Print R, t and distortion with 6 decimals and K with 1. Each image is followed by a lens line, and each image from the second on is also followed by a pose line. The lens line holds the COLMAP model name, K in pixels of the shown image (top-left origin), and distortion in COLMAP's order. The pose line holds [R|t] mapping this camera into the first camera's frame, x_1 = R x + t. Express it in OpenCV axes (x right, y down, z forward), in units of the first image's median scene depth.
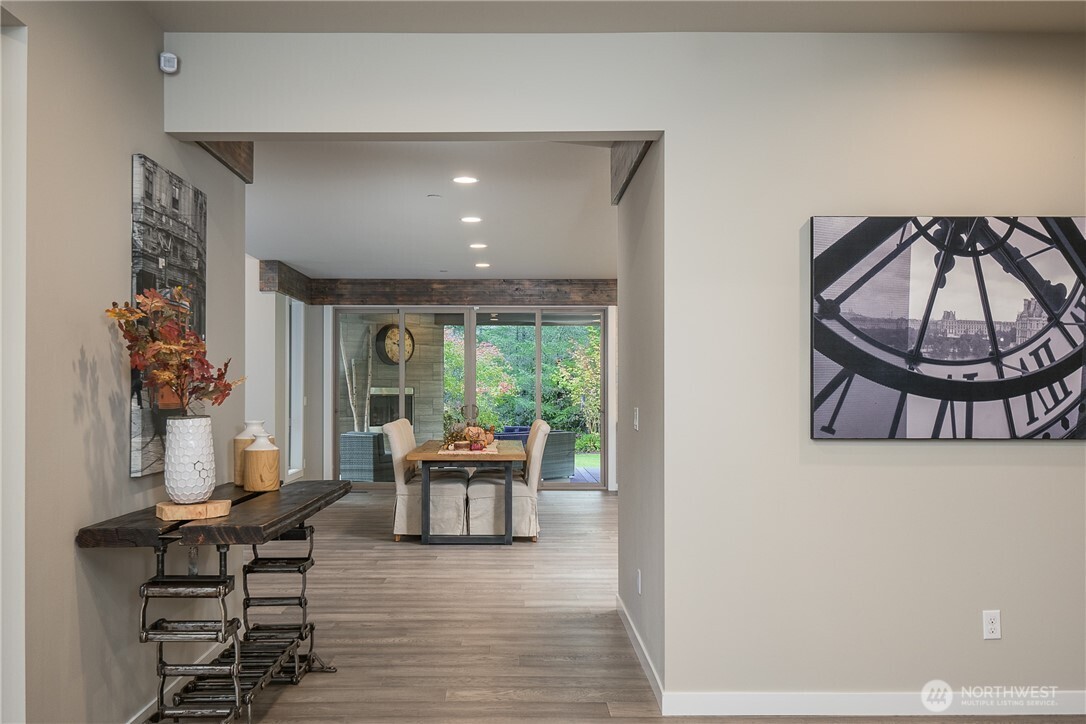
lens RADIAL K [[962.3, 0, 543.3], [0, 962.3, 361.8], [0, 0, 1]] dist [0.003888, 0.000322]
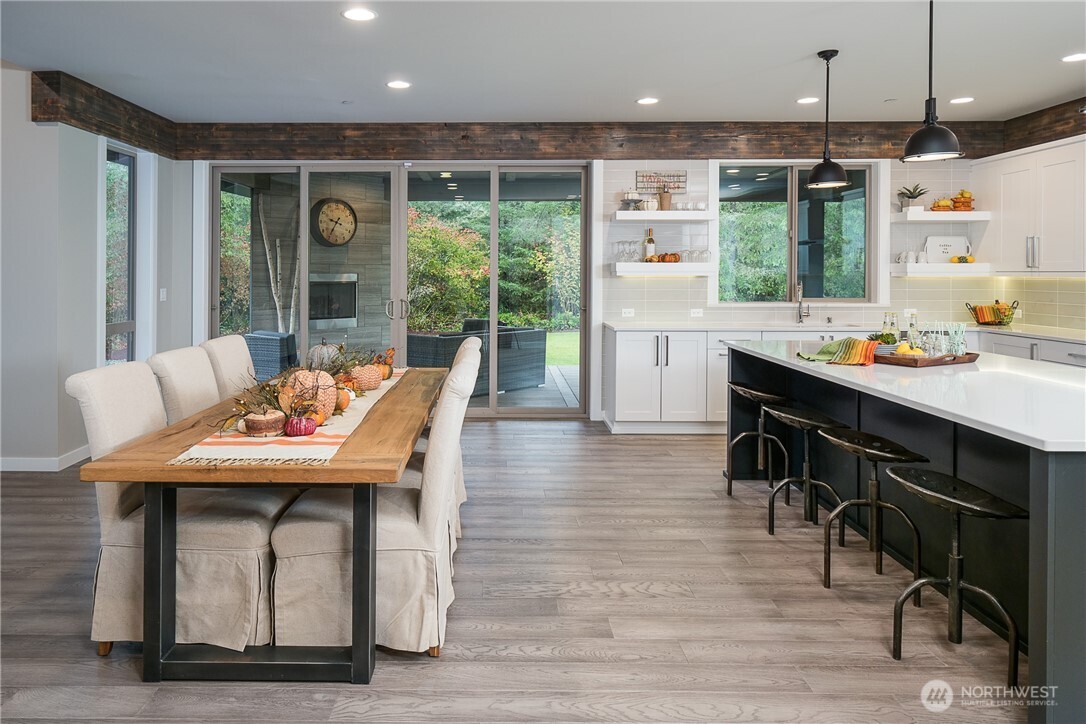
lens RADIAL K [[686.3, 0, 498.9], [0, 686.3, 319.2], [0, 0, 1]] dist [0.016584, 0.000054]
pose [[0.998964, 0.003747, -0.045349, 0.022230], [0.000841, 0.994913, 0.100733, 0.007305], [0.045495, -0.100667, 0.993879, 0.486340]]
